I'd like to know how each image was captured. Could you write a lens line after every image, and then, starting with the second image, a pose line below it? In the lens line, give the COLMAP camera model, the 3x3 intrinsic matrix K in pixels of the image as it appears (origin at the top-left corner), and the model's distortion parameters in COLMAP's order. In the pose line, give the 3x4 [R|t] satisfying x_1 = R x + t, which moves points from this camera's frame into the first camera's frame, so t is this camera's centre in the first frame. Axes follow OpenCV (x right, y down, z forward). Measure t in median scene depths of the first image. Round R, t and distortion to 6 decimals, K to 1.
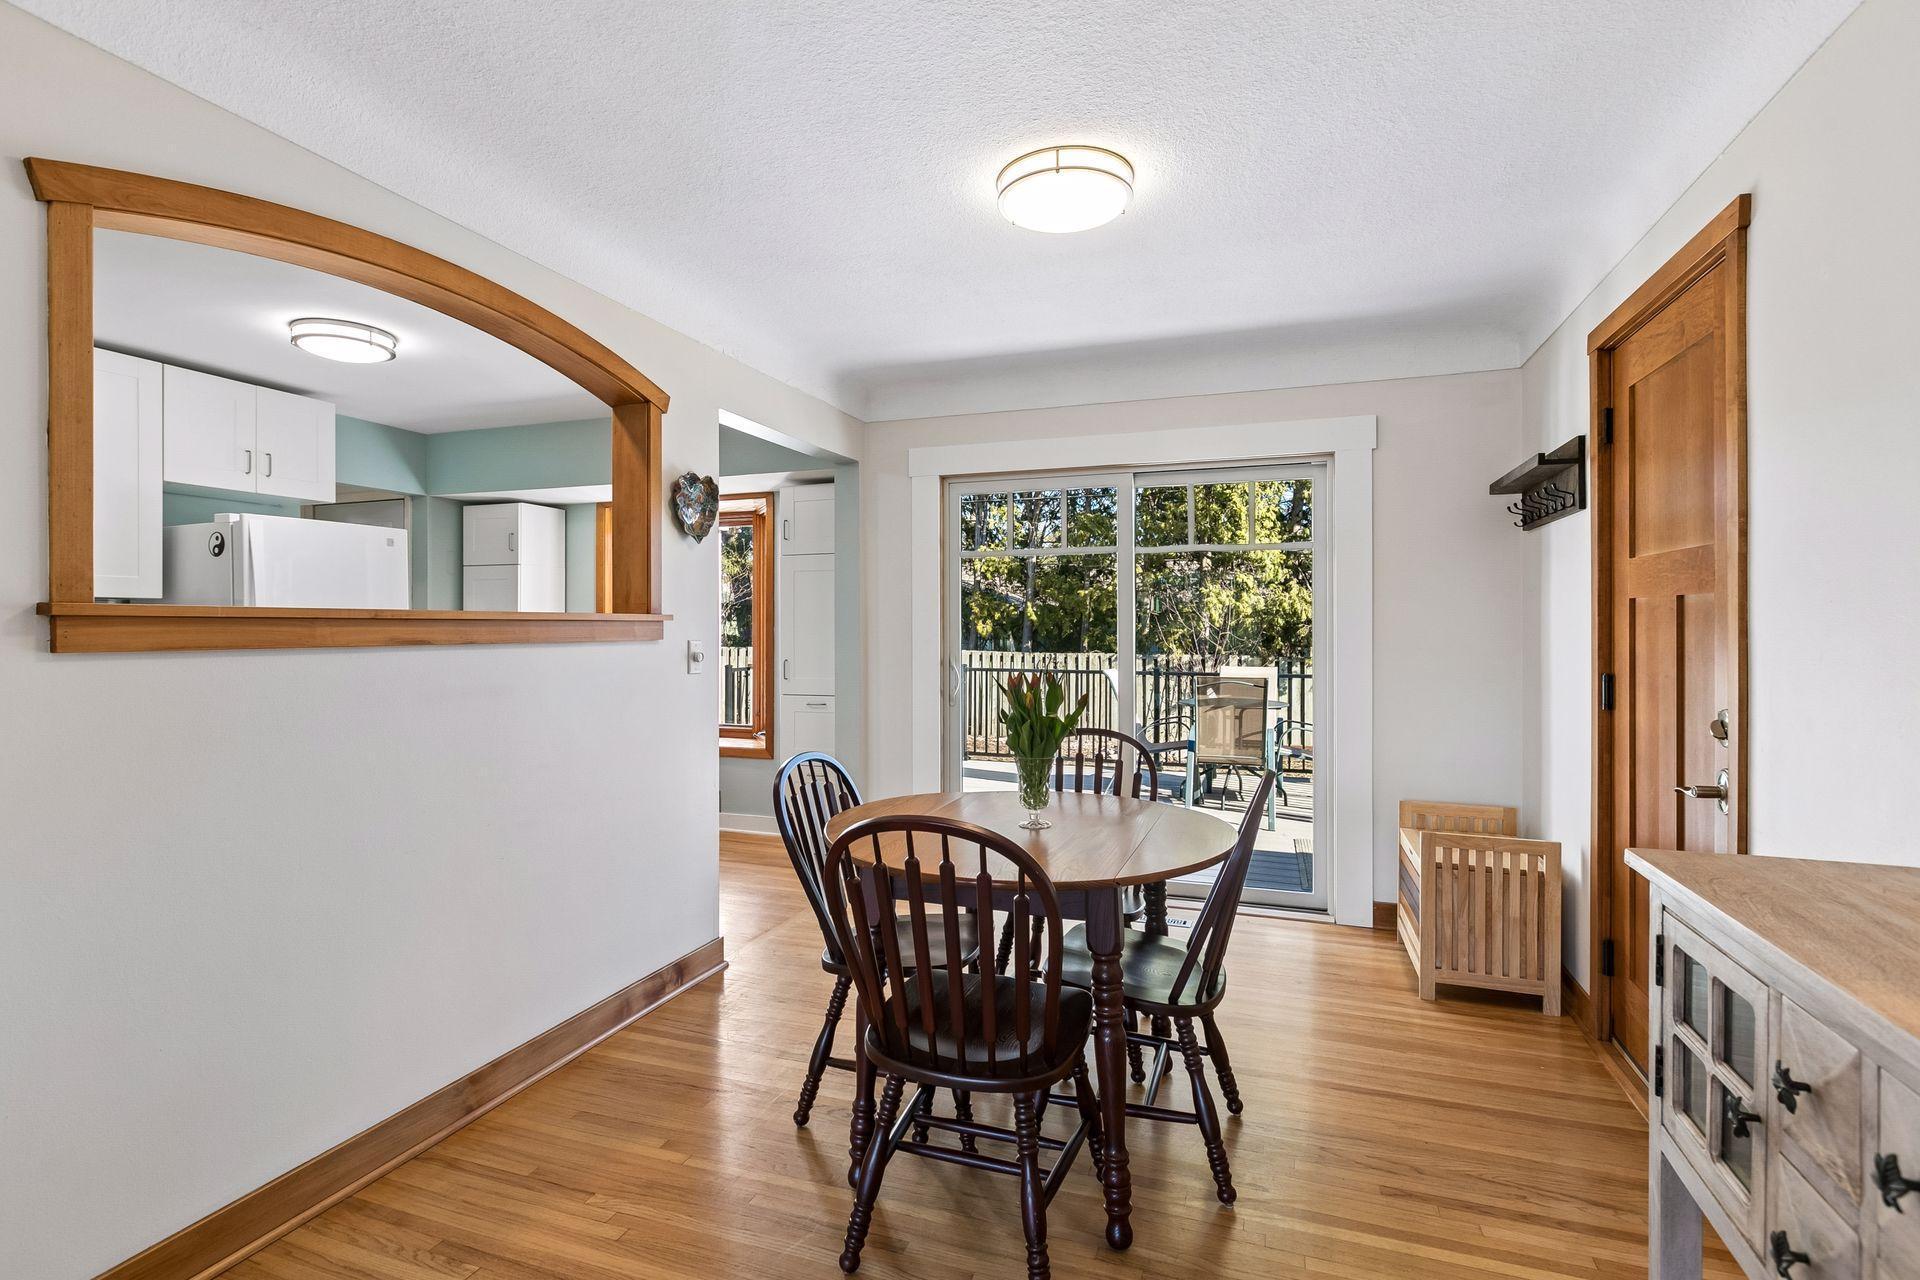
lens RADIAL K [[915.7, 0, 965.8], [0, 915.7, 631.5], [0, 0, 1]] dist [-0.004029, 0.000506]
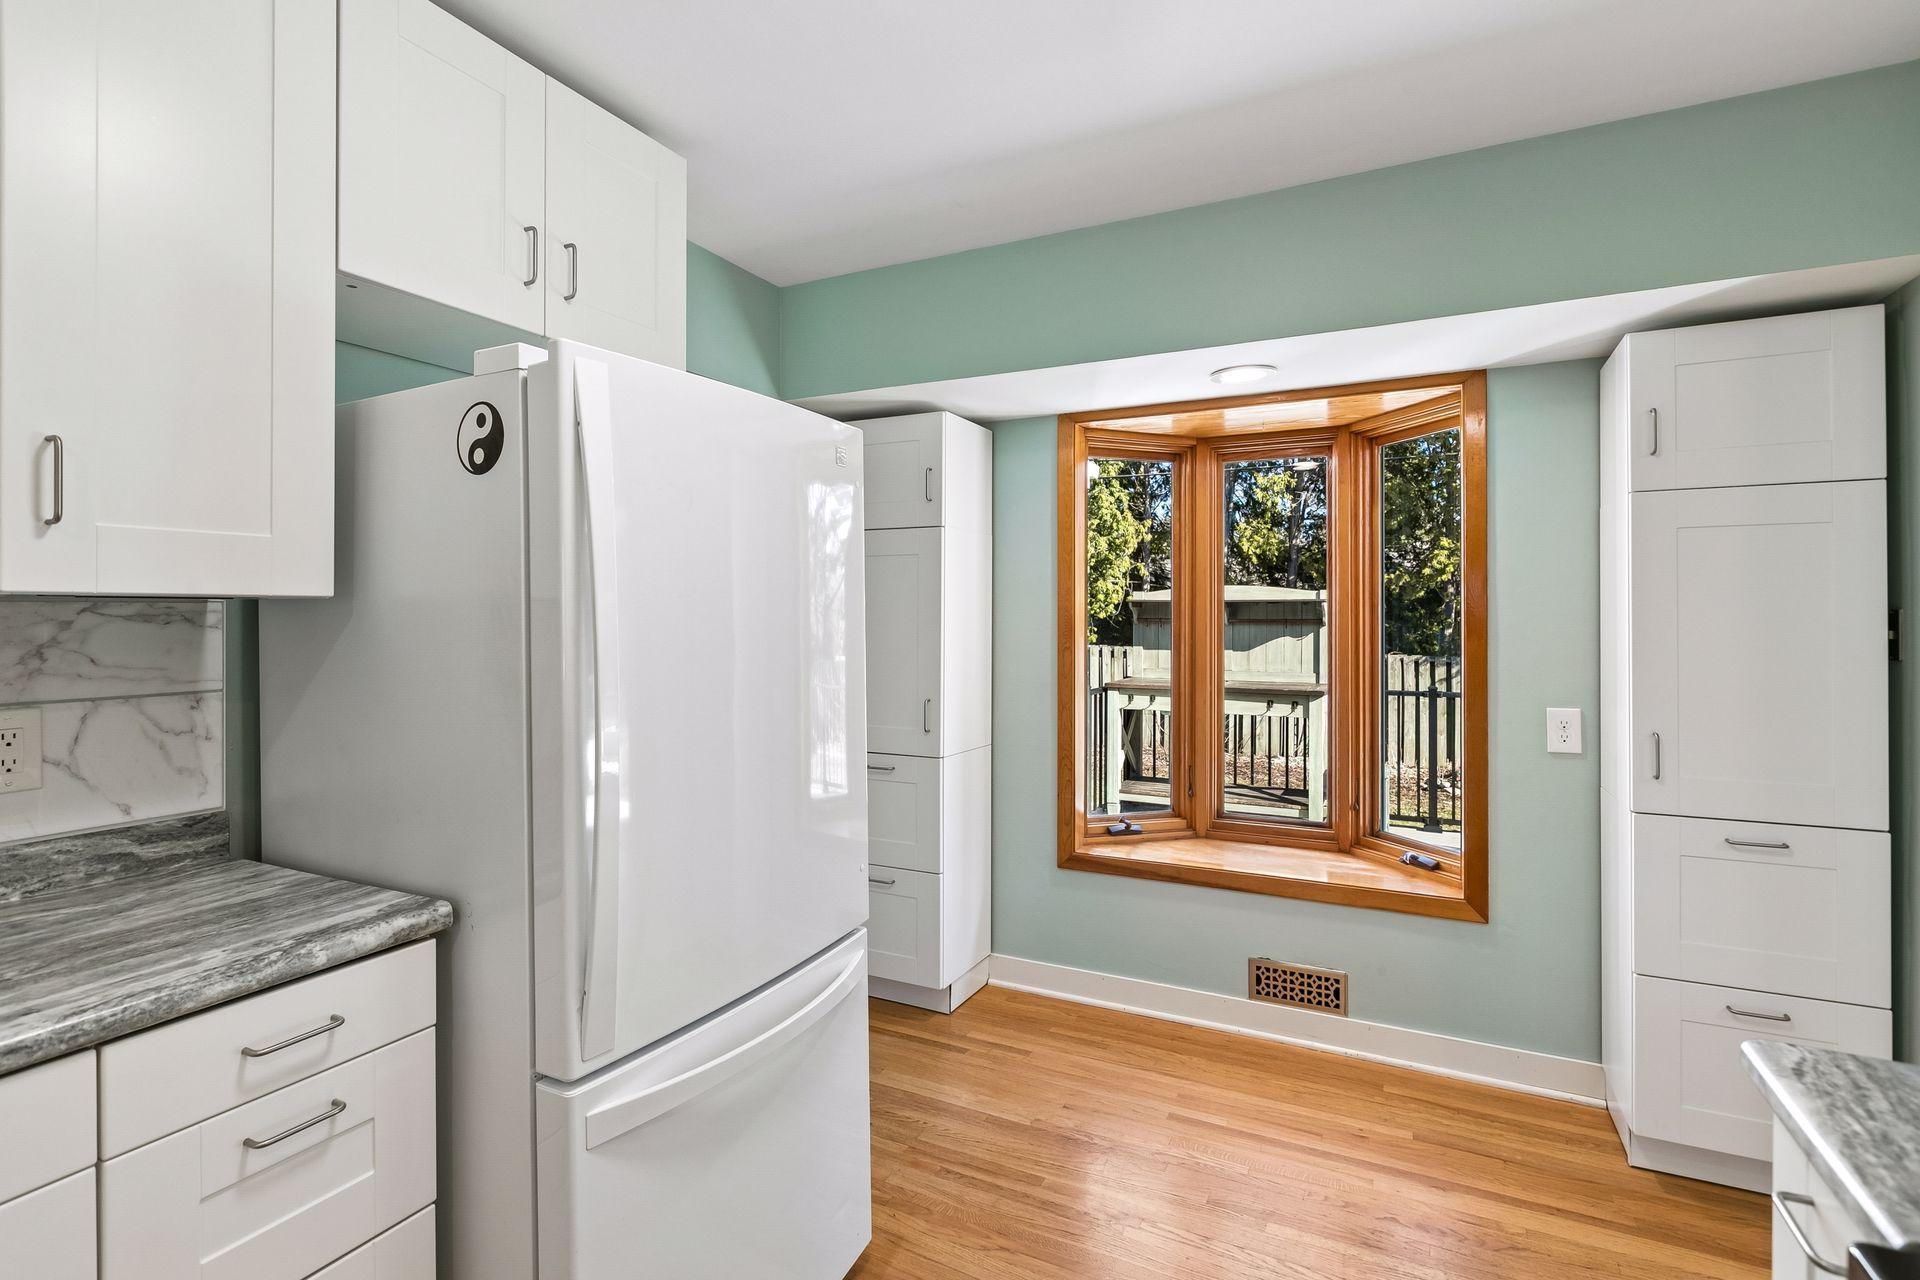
lens RADIAL K [[915.7, 0, 953.1], [0, 915.7, 621.9], [0, 0, 1]] dist [-0.004029, 0.000506]
pose [[0.990504, 0.003902, -0.137430, -0.294491], [-0.002979, 0.999972, 0.006922, -0.015128], [0.137453, -0.006447, 0.990487, 0.338273]]
